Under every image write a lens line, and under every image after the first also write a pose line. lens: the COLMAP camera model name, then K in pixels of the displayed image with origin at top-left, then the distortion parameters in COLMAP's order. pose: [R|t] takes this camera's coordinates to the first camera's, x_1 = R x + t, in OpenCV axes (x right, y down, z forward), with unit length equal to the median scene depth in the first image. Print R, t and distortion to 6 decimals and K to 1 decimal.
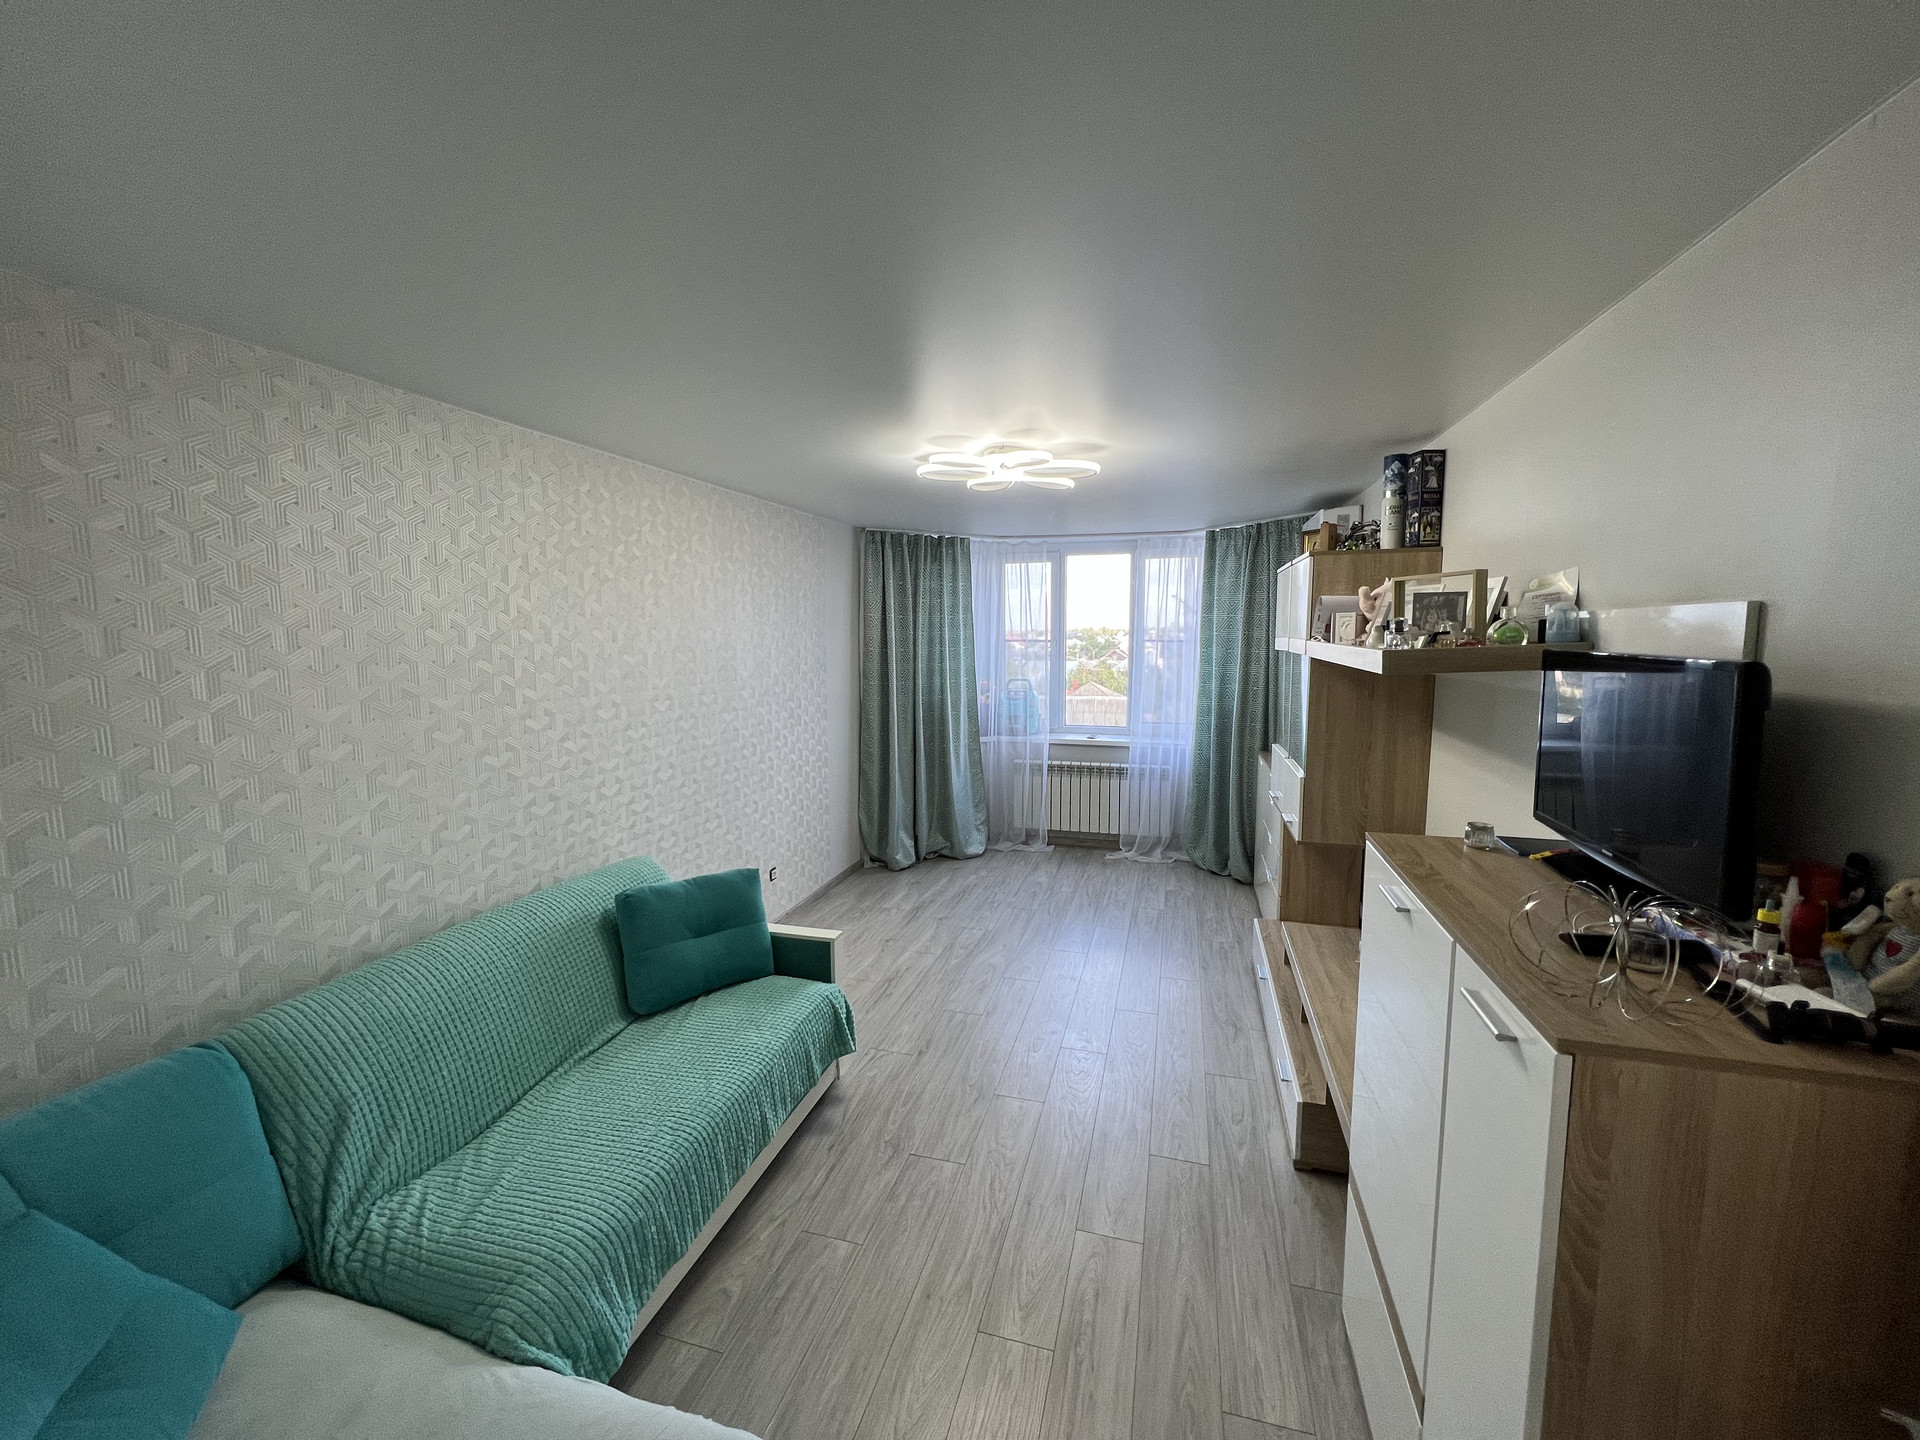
lens RADIAL K [[768.6, 0, 956.5], [0, 768.6, 715.7], [0, 0, 1]] dist [-0.001322, 0.000139]
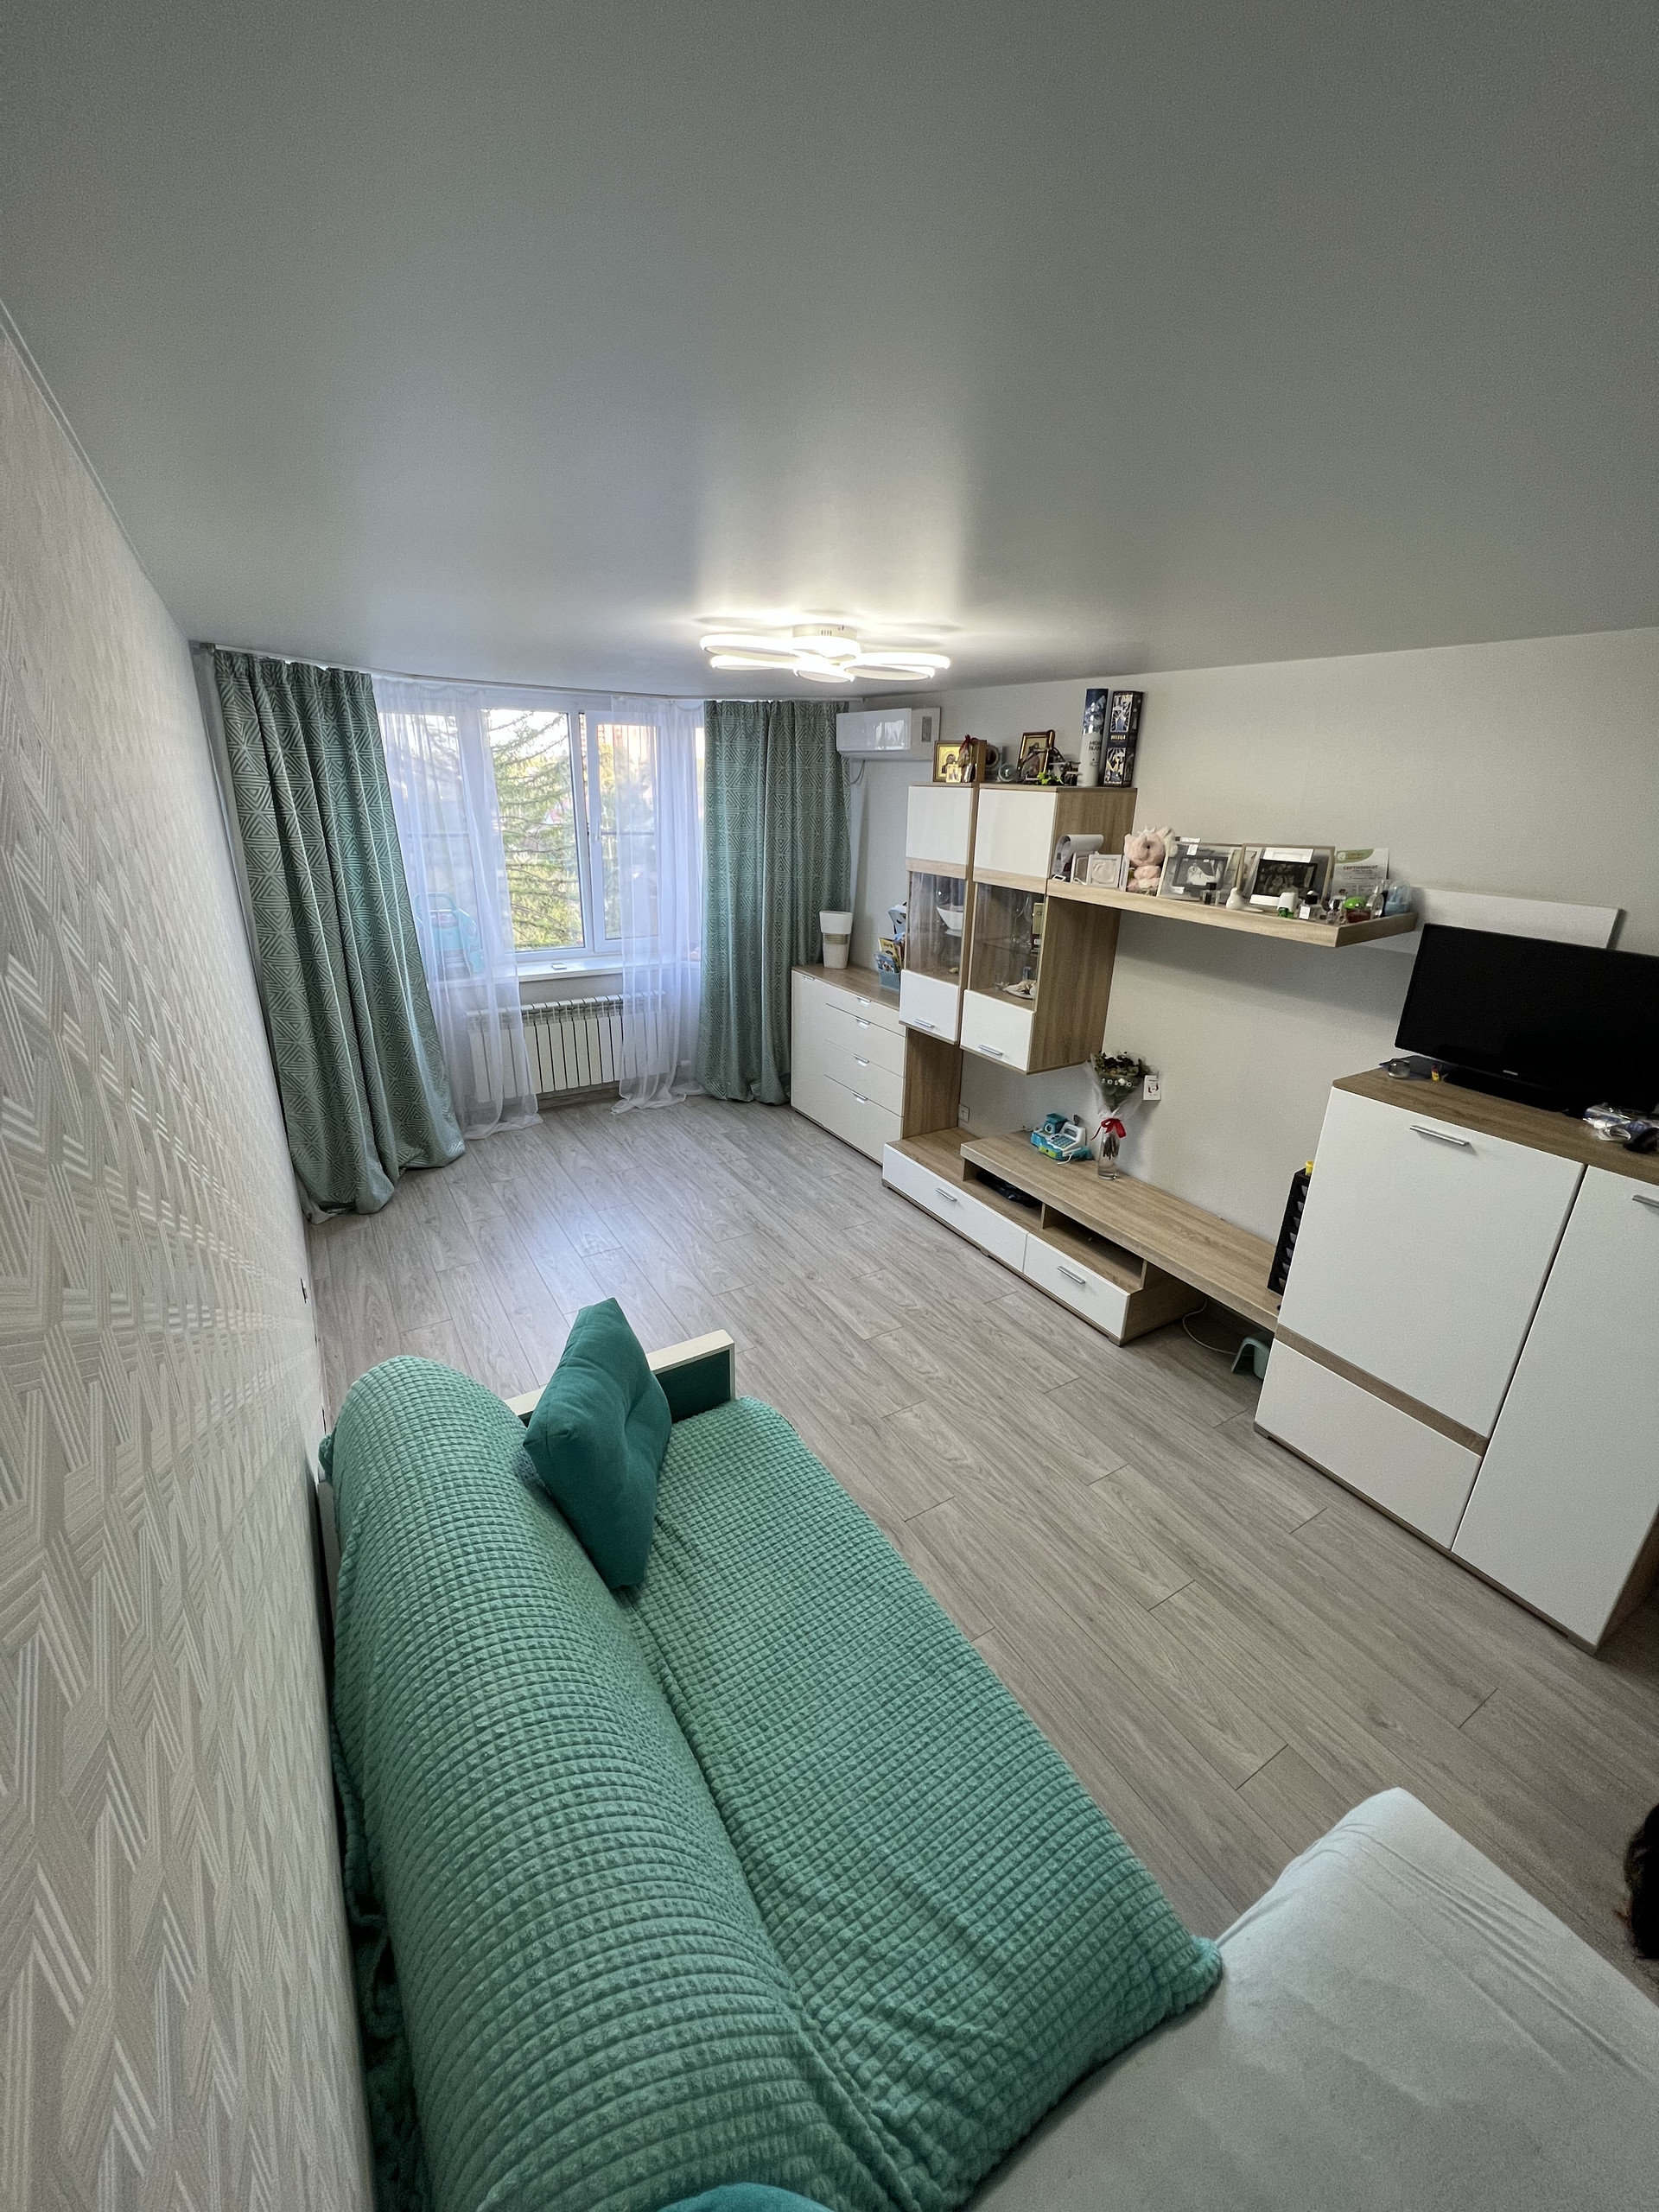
lens RADIAL K [[885.5, 0, 839.0], [0, 885.5, 1096.7], [0, 0, 1]] dist [-0.001322, 0.000139]
pose [[0.669659, -0.235964, 0.704186, -0.332896], [0.052789, 0.960908, 0.271789, -0.083324], [-0.740791, -0.144833, 0.655937, 0.215574]]
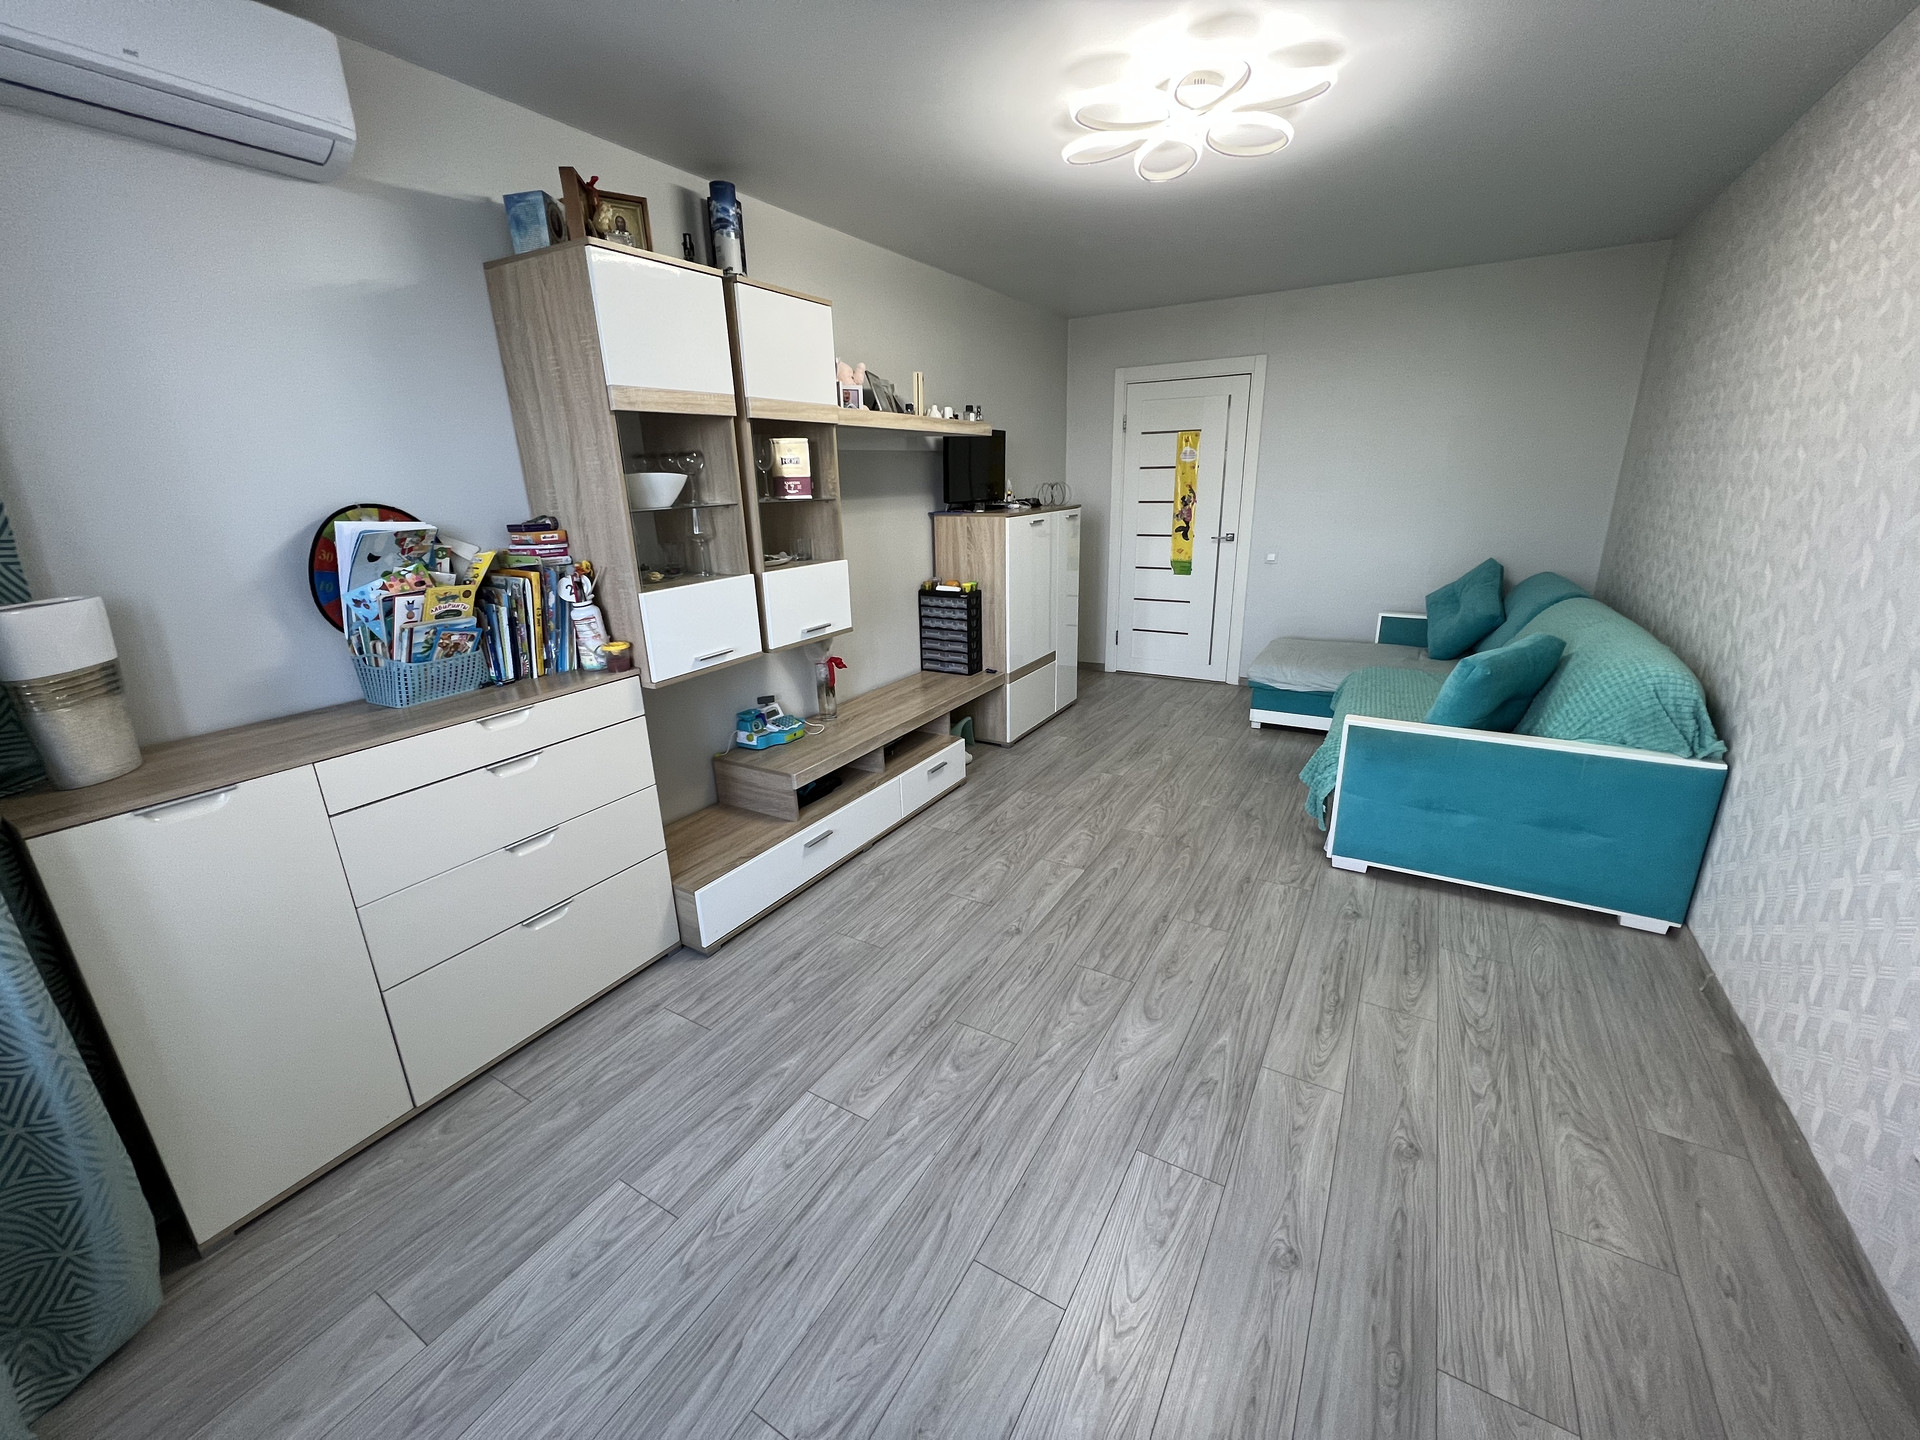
lens RADIAL K [[768.6, 0, 956.5], [0, 768.6, 715.7], [0, 0, 1]] dist [-0.001322, 0.000139]
pose [[-0.967429, -0.047706, 0.248606, 0.039262], [0.056350, 0.916857, 0.395220, -0.061322], [-0.246790, 0.396356, -0.884306, 1.042496]]
